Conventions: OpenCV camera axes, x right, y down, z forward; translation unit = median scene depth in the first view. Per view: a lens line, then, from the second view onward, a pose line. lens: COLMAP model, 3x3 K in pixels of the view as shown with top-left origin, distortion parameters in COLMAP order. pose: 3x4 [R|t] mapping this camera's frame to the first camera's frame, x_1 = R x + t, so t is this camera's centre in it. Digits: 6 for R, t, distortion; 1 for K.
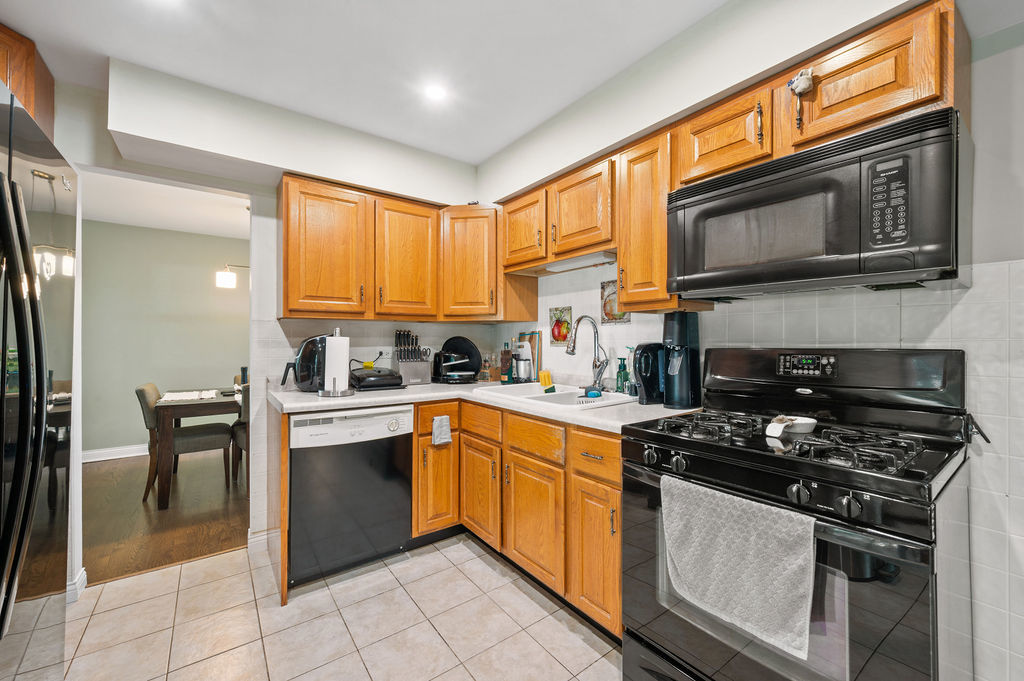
lens RADIAL K [[406.8, 0, 511.5], [0, 406.8, 338.1], [0, 0, 1]] dist [-0.001559, 0.000176]
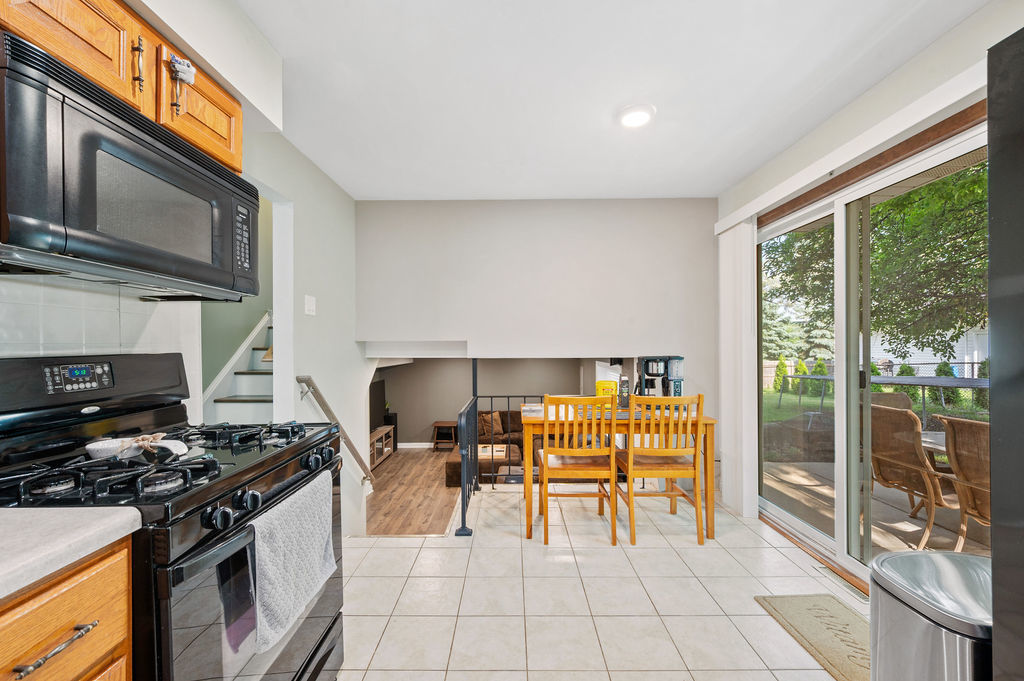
lens RADIAL K [[406.8, 0, 510.6], [0, 406.8, 345.3], [0, 0, 1]] dist [-0.001559, 0.000176]
pose [[-0.796930, 0.005184, 0.604050, -0.261852], [0.003667, 0.999986, -0.003745, 0.007488], [-0.604061, -0.000770, -0.796938, 0.736355]]
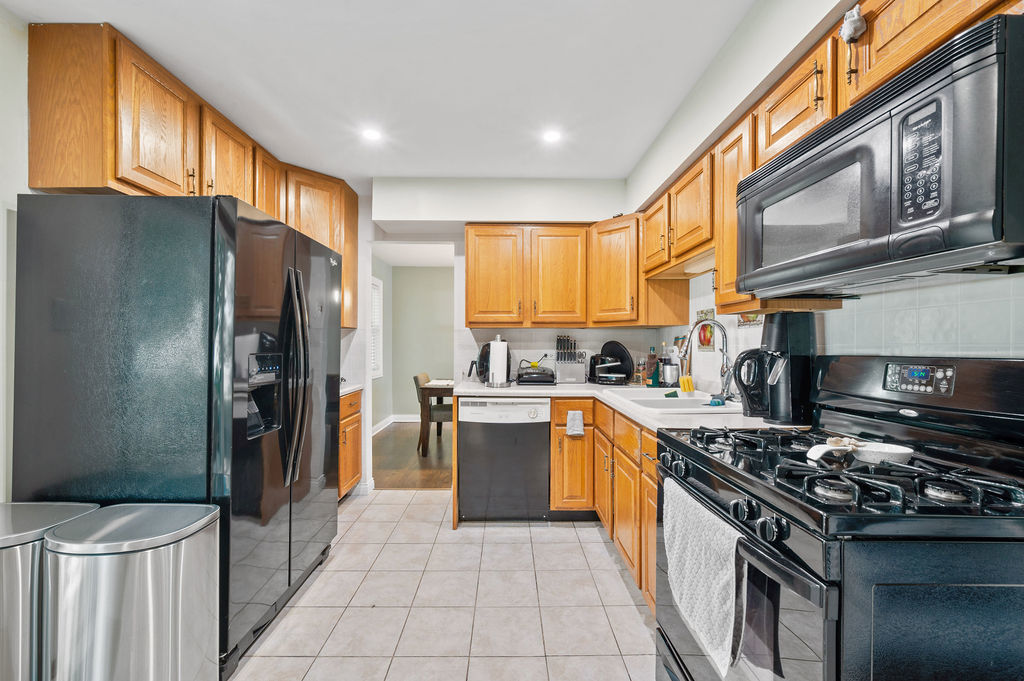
lens RADIAL K [[406.8, 0, 513.4], [0, 406.8, 343.9], [0, 0, 1]] dist [-0.001559, 0.000176]
pose [[0.810076, 0.001481, -0.586324, 0.367444], [0.001385, 0.999989, 0.004439, -0.001607], [0.586324, -0.004408, 0.810065, -0.028505]]
